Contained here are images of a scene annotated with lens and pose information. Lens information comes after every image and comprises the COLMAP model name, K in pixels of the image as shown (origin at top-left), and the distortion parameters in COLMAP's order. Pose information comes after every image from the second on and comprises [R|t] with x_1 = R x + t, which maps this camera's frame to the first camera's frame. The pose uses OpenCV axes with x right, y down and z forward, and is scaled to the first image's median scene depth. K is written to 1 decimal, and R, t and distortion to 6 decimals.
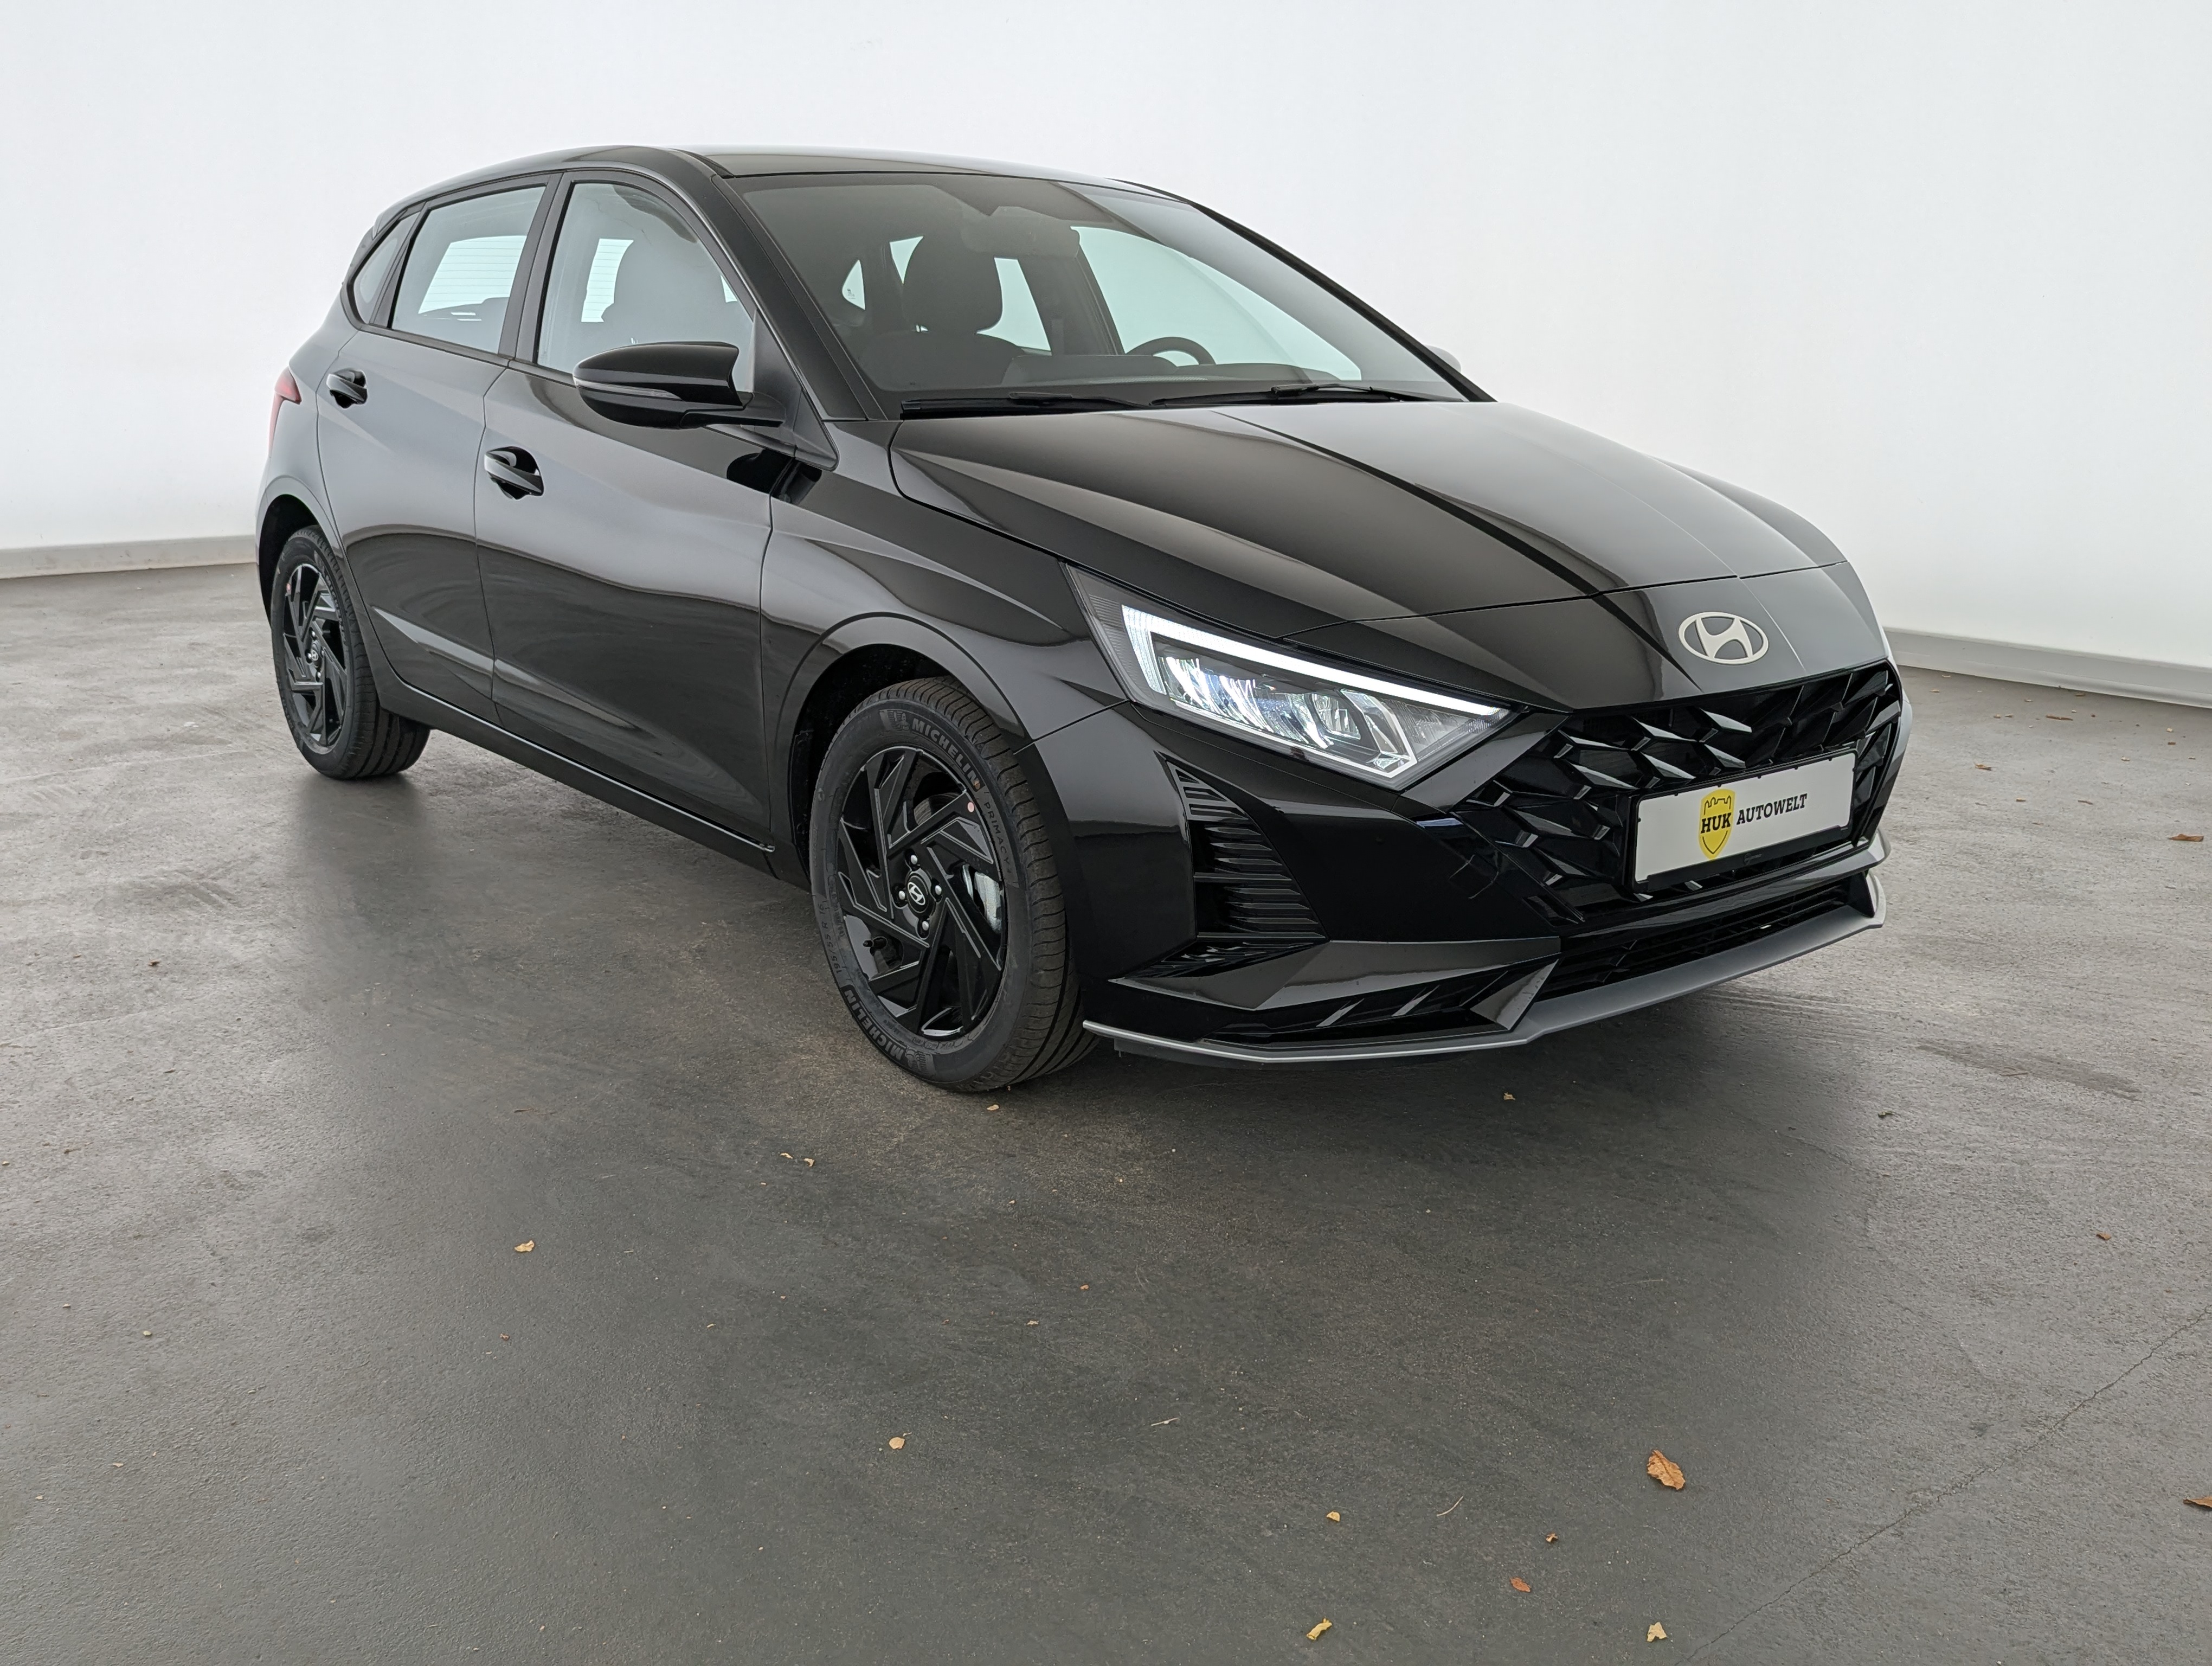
lens RADIAL K [[2018.5, 0, 1100.2], [0, 2018.5, 835.3], [0, 0, 1]] dist [0.003891, 0.000000]
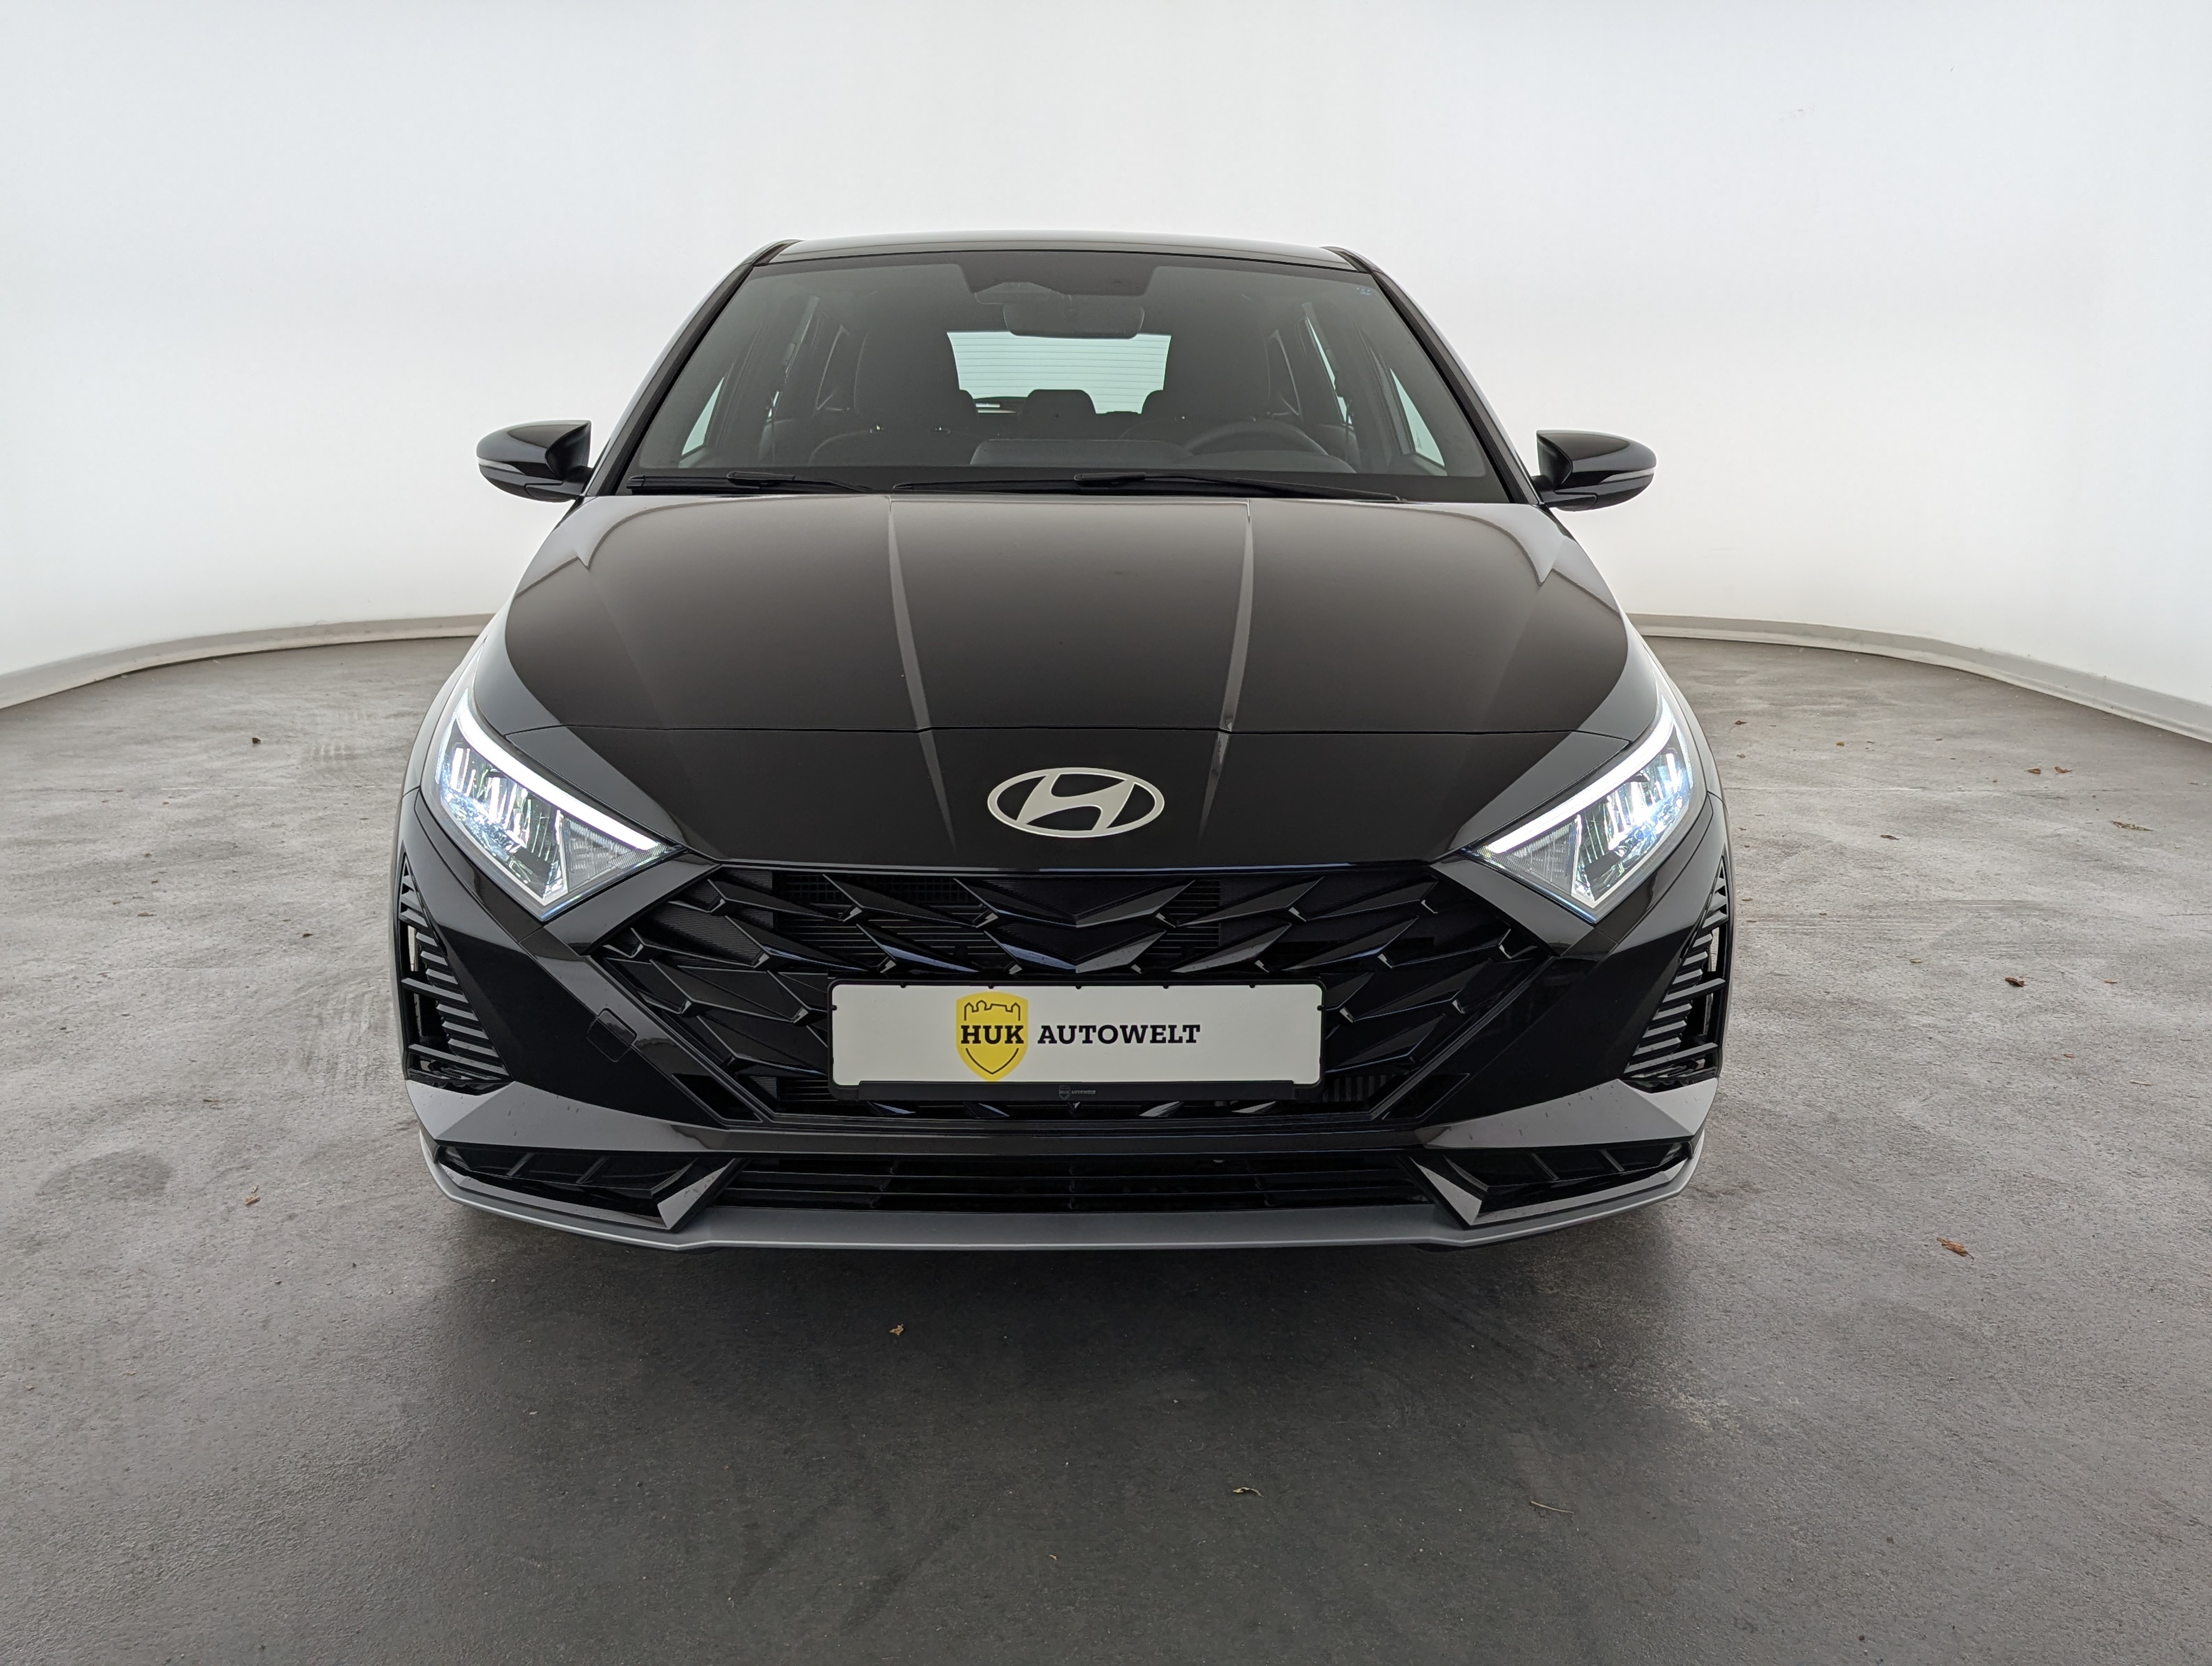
lens RADIAL K [[2018.5, 0, 1162.7], [0, 2018.5, 828.2], [0, 0, 1]] dist [0.003891, 0.000000]
pose [[0.797548, 0.117042, -0.591793, 0.838059], [-0.148799, 0.988855, -0.004962, -0.093656], [0.584617, 0.092016, 0.806075, 0.435222]]
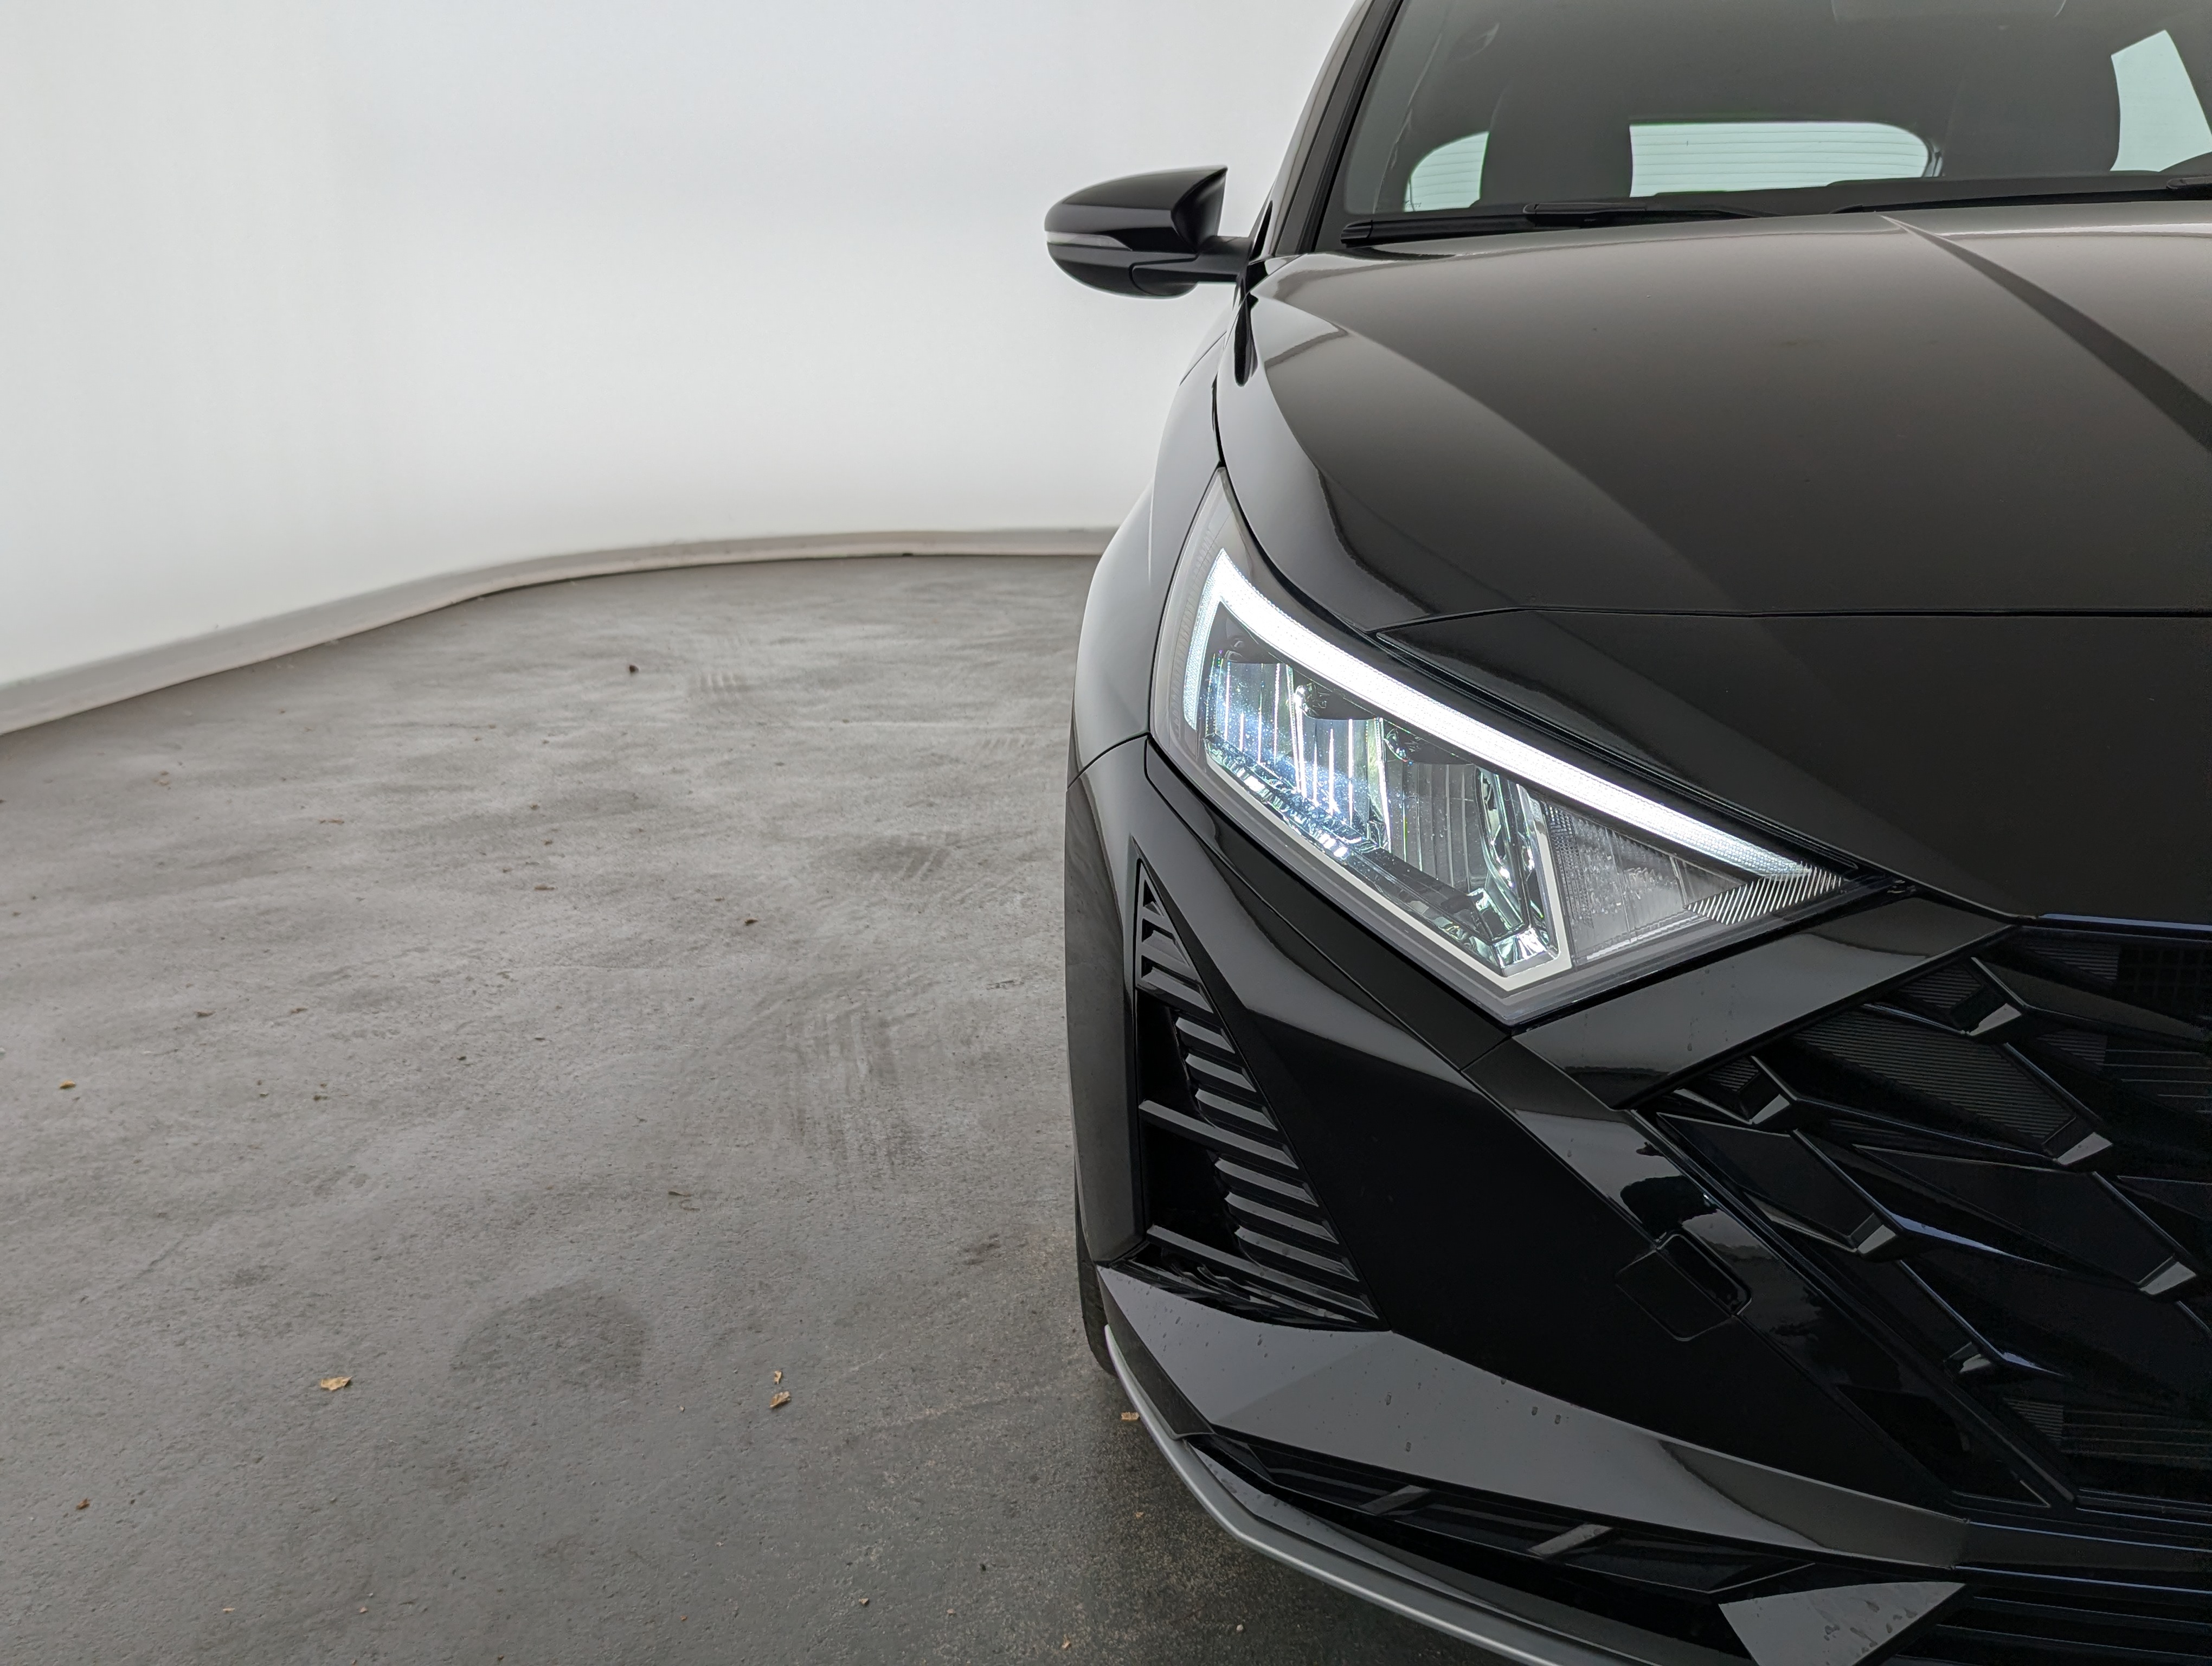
lens RADIAL K [[2018.5, 0, 1113.3], [0, 2018.5, 852.1], [0, 0, 1]] dist [0.003891, 0.000000]
pose [[0.693646, 0.155398, -0.703354, 0.359452], [-0.159648, 0.985333, 0.060254, -0.065869], [0.702402, 0.070494, 0.708281, 0.628987]]
